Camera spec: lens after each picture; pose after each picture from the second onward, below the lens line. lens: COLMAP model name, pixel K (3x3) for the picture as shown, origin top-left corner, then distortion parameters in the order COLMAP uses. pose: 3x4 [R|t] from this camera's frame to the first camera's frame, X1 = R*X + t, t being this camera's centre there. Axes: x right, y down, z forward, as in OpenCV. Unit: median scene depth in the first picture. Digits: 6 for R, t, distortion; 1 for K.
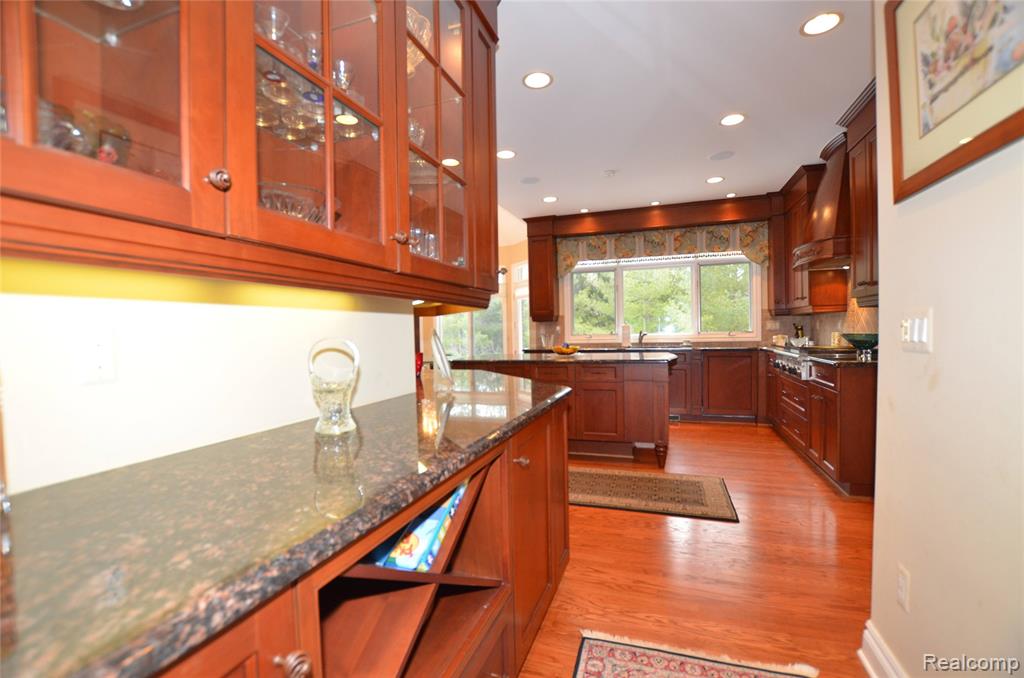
lens RADIAL K [[446.8, 0, 513.1], [0, 446.8, 342.8], [0, 0, 1]] dist [-0.026388, -0.000080]
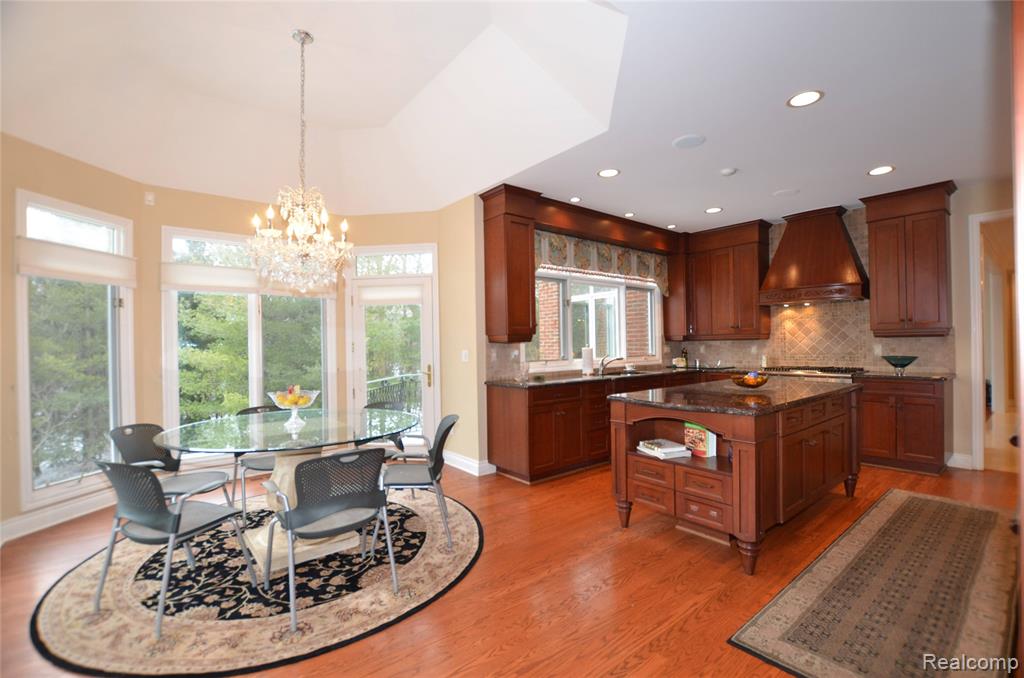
lens RADIAL K [[446.8, 0, 512.1], [0, 446.8, 343.9], [0, 0, 1]] dist [-0.026388, -0.000080]
pose [[0.535062, 0.013877, 0.844699, -0.771408], [0.025814, 0.999130, -0.032766, -0.034913], [-0.844418, 0.039337, 0.534238, 0.974413]]
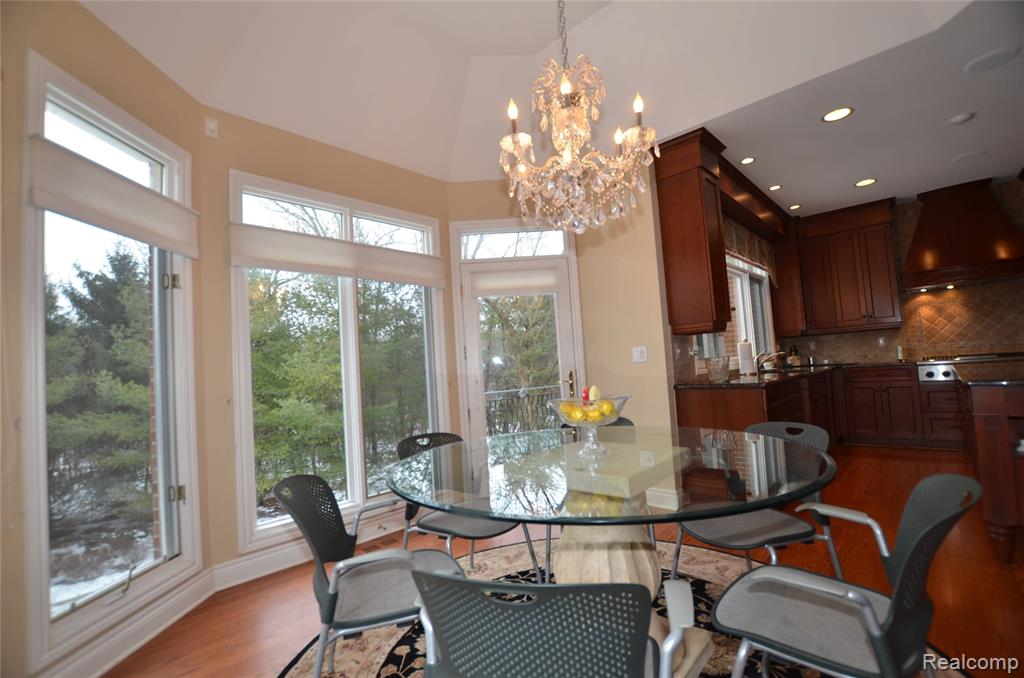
lens RADIAL K [[446.8, 0, 511.9], [0, 446.8, 342.7], [0, 0, 1]] dist [-0.026388, -0.000080]
pose [[0.411612, 0.049927, 0.909991, -0.770148], [0.077244, 0.992994, -0.089420, -0.009981], [-0.908080, 0.107097, 0.404872, 1.517109]]
